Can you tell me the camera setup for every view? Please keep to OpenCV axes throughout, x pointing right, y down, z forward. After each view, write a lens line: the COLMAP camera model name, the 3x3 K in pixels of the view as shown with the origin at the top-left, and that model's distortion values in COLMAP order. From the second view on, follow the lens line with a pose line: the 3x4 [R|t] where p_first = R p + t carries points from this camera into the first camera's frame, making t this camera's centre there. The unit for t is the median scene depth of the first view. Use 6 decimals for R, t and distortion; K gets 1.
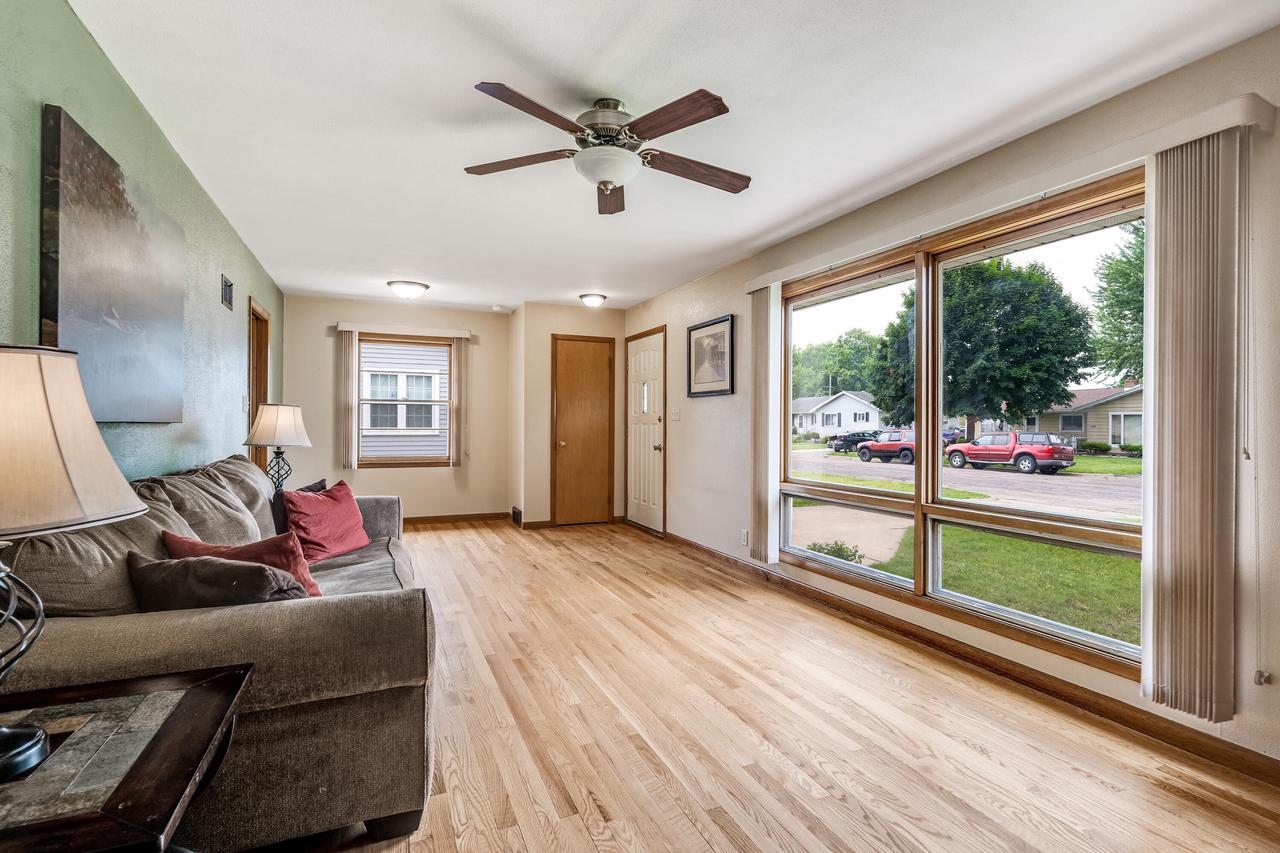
lens RADIAL K [[582.6, 0, 640.9], [0, 582.6, 421.6], [0, 0, 1]] dist [0.002984, 0.000138]
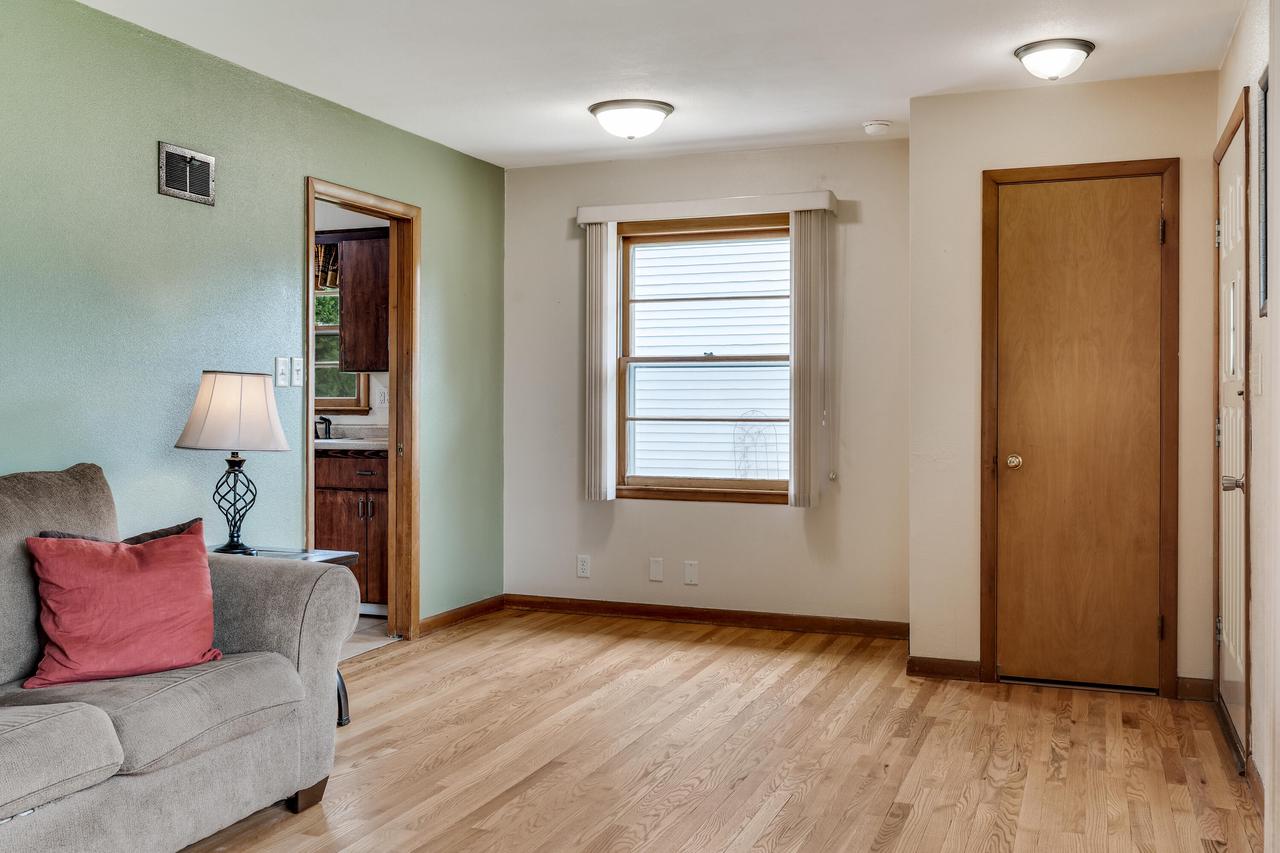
lens RADIAL K [[1181.7, 0, 639.1], [0, 1181.7, 419.7], [0, 0, 1]] dist [-0.019478, 0.000000]
pose [[0.705758, 0.006726, -0.708421, 0.252414], [0.002399, 0.999927, 0.011883, 0.001735], [0.708449, -0.010086, 0.705690, 0.320503]]
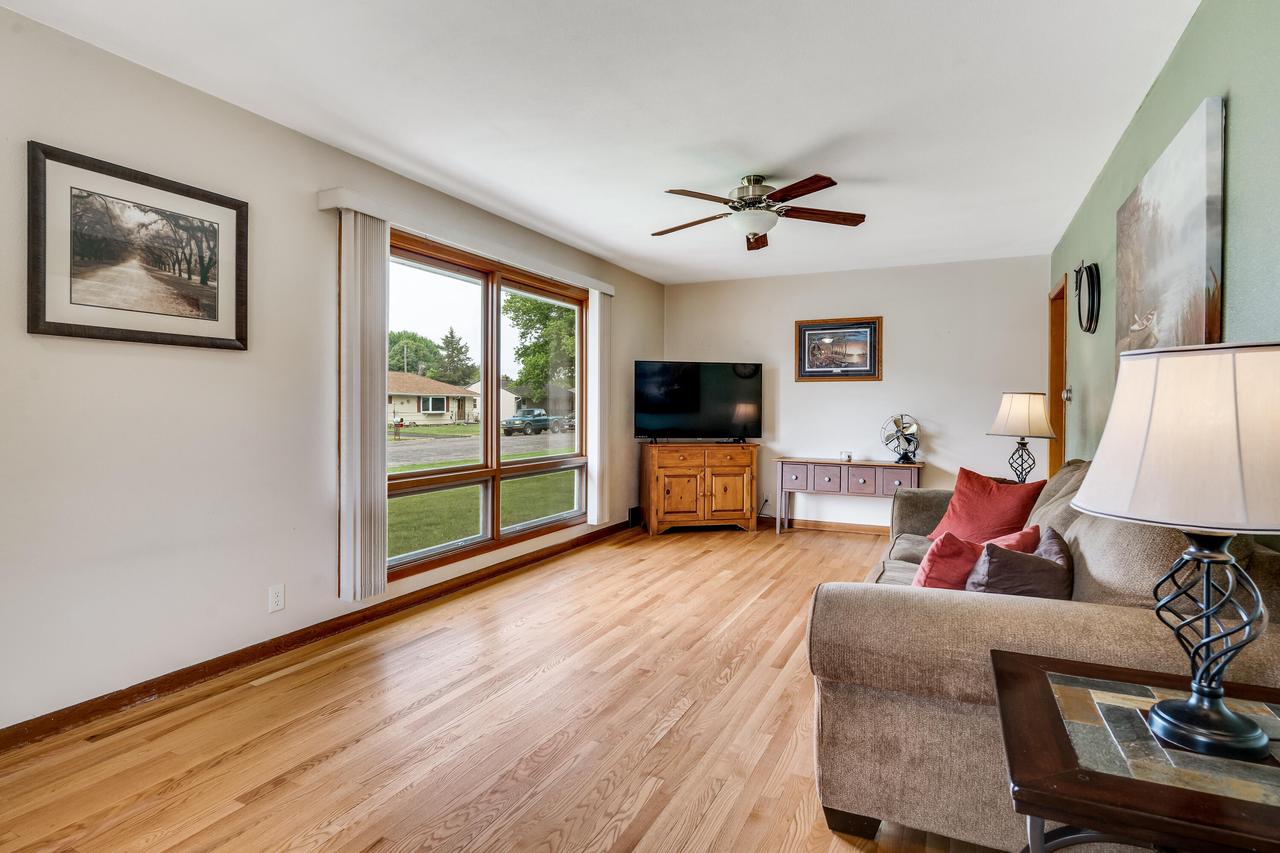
lens RADIAL K [[657.9, 0, 645.9], [0, 657.9, 415.8], [0, 0, 1]] dist [-0.023579, -0.001091]
pose [[-0.641428, -0.018660, 0.766956, -0.432869], [-0.010597, 0.999824, 0.015464, 0.000543], [-0.767110, 0.001792, -0.641514, 0.869781]]
